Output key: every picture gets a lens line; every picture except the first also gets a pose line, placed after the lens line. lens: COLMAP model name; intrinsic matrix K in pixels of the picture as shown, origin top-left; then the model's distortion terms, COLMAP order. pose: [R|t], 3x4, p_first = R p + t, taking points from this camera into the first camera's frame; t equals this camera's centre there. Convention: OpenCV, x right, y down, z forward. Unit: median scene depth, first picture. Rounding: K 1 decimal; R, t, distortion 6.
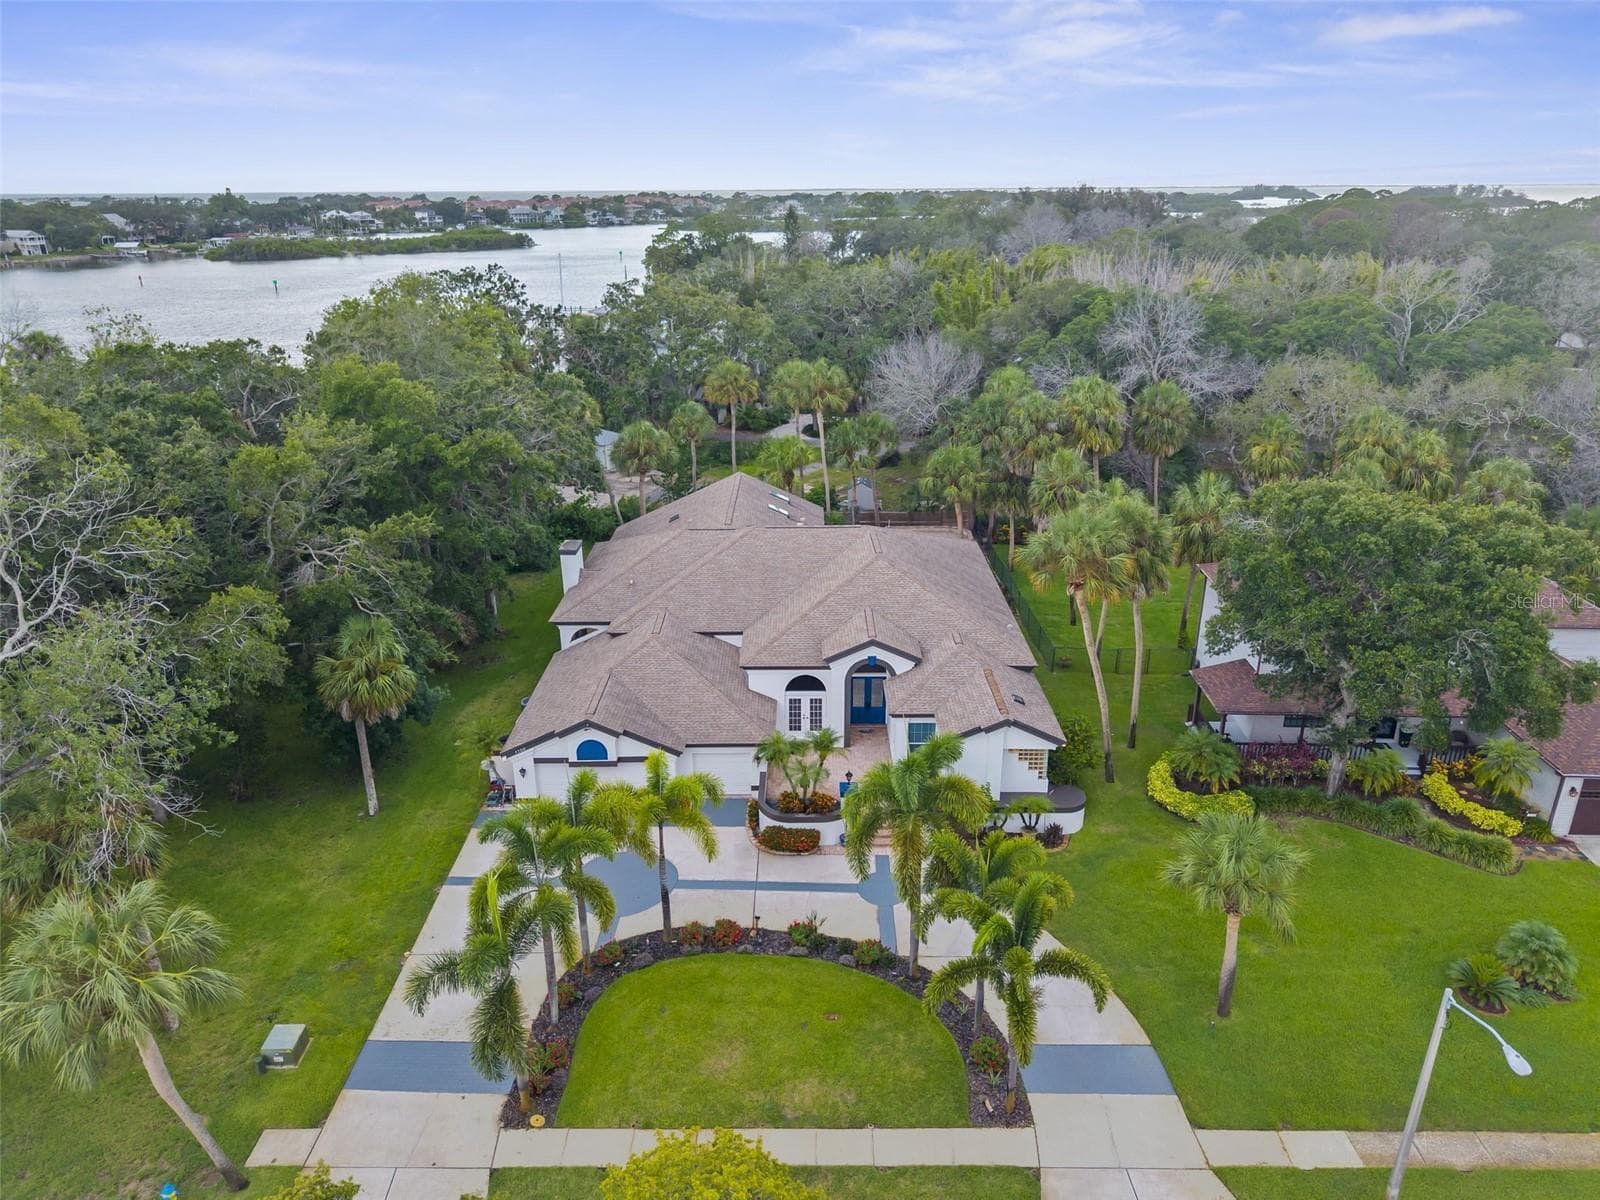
lens RADIAL K [[1069.9, 0, 800.0], [0, 1069.9, 600.0], [0, 0, 1]] dist [0.007121, 0.000544]
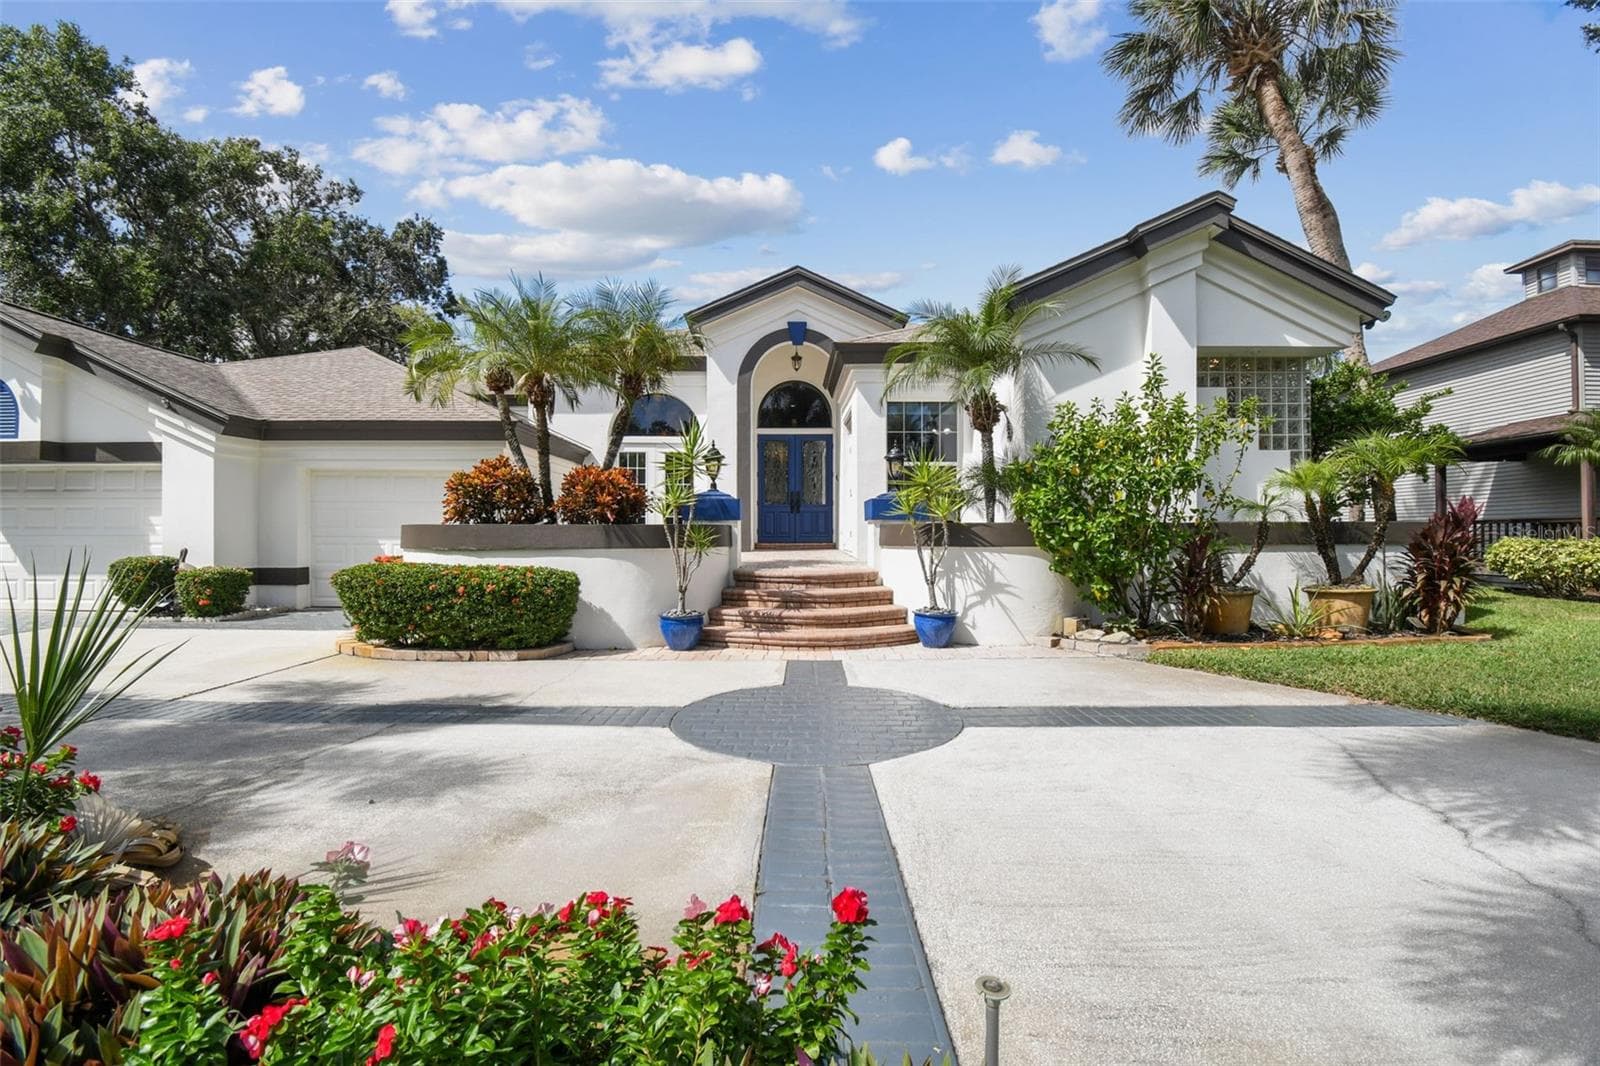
lens RADIAL K [[738.5, 0, 800.0], [0, 738.5, 533.0], [0, 0, 1]] dist [0.000179, -0.000051]
pose [[0.999685, 0.005146, 0.024556, 0.059465], [0.003851, 0.935682, -0.352824, 0.235584], [-0.024792, 0.352808, 0.935367, 0.715373]]
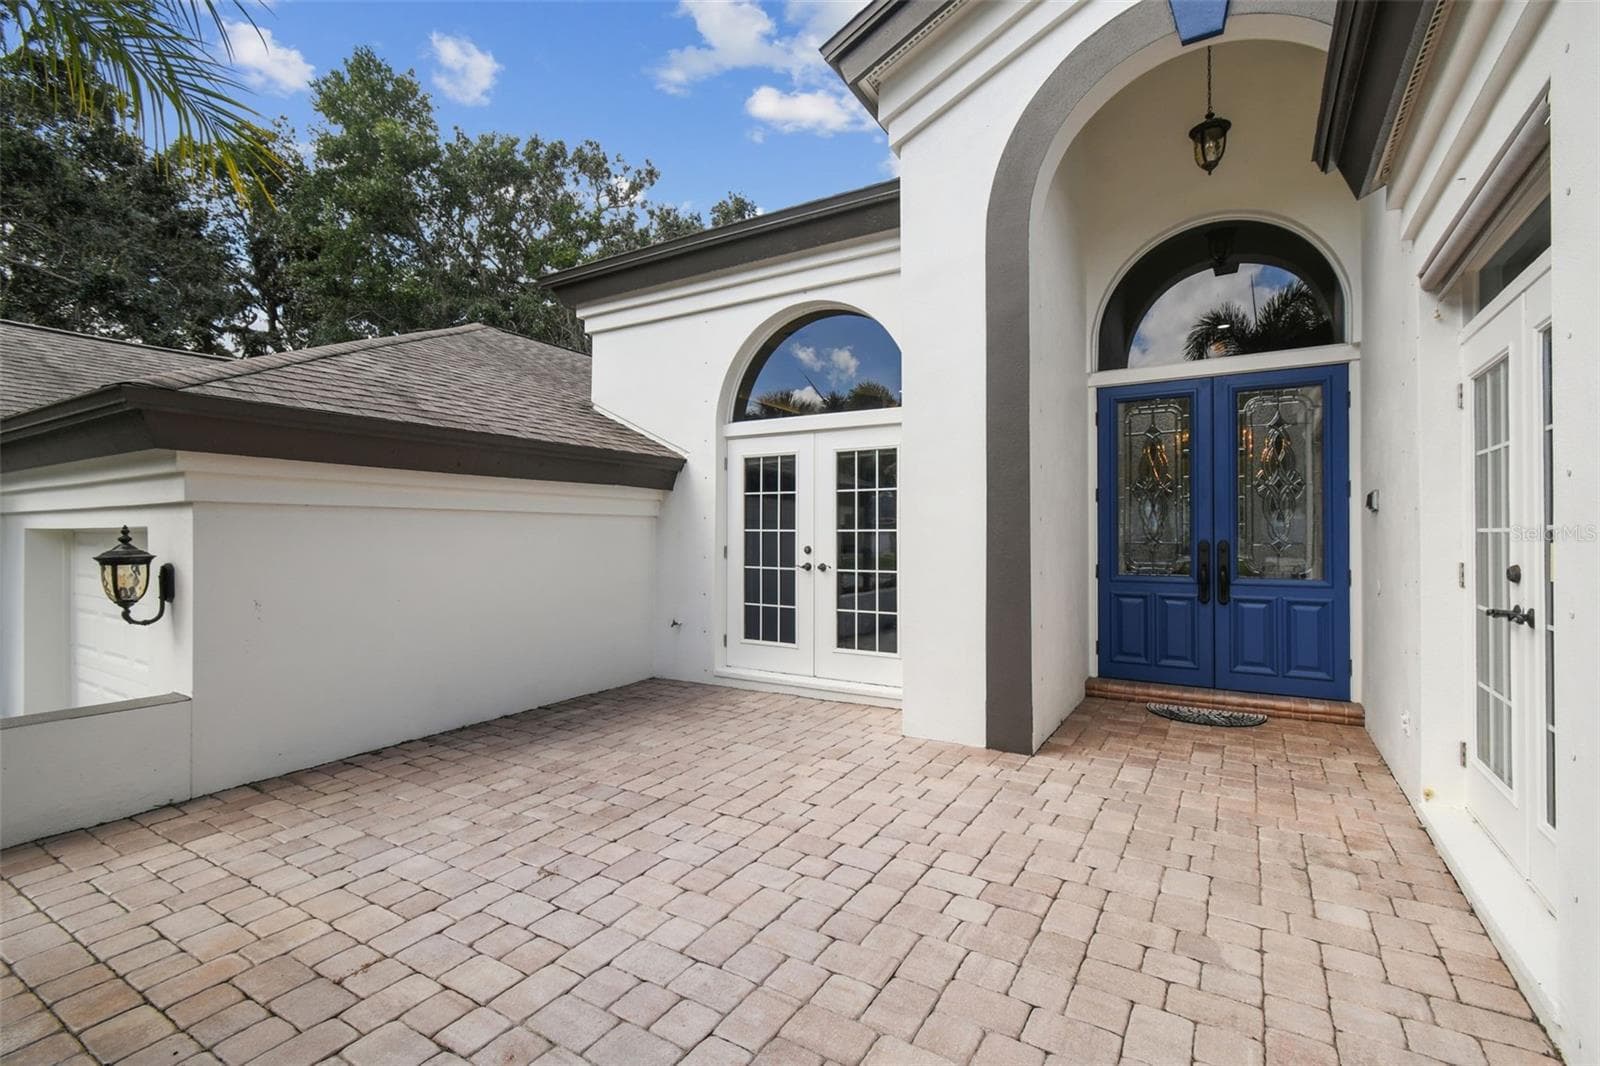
lens RADIAL K [[738.5, 0, 800.0], [0, 738.5, 533.0], [0, 0, 1]] dist [0.000179, -0.000051]
pose [[0.854884, 0.003726, -0.518806, 0.070180], [-0.189645, 0.933019, -0.305795, 0.145267], [0.482916, 0.359808, 0.798329, 0.899232]]
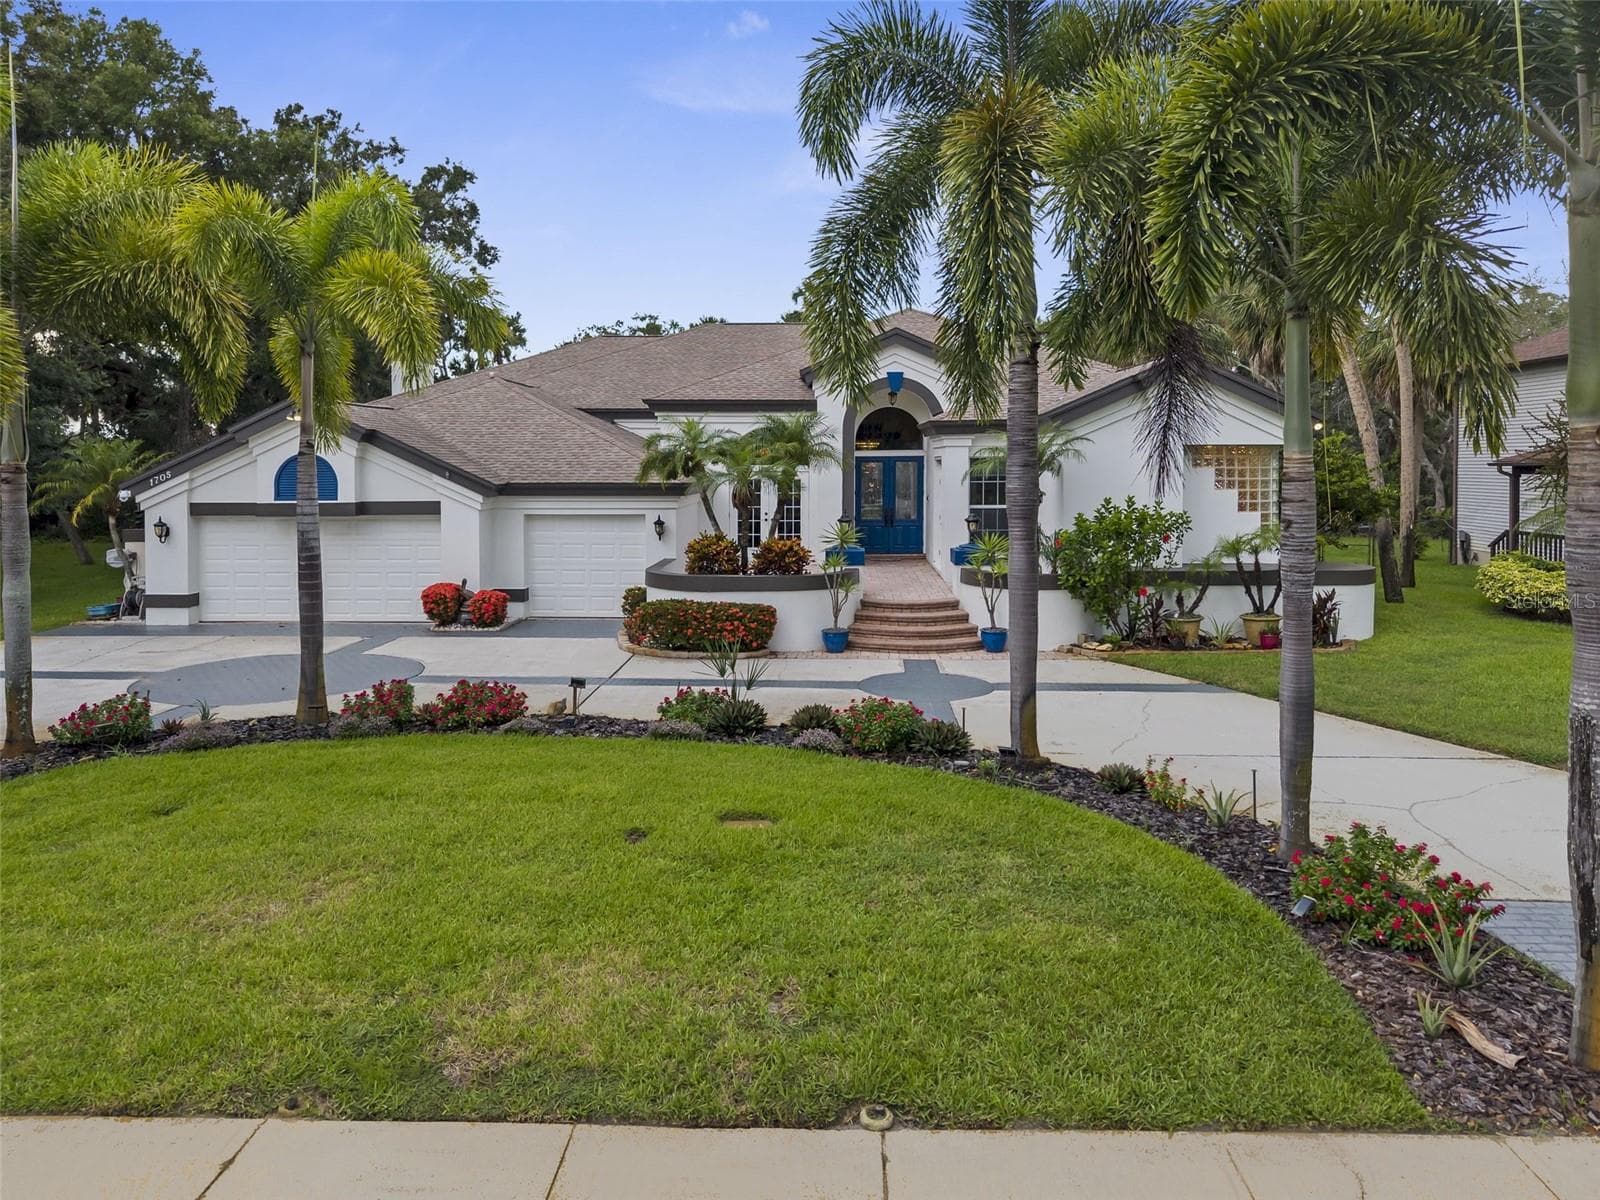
lens RADIAL K [[1095.4, 0, 800.0], [0, 1095.4, 600.0], [0, 0, 1]] dist [0.003166, 0.000911]
pose [[0.999592, 0.006700, -0.027770, 0.035573], [-0.013210, 0.970339, -0.241386, 0.278603], [0.025329, 0.241655, 0.970032, 0.492483]]
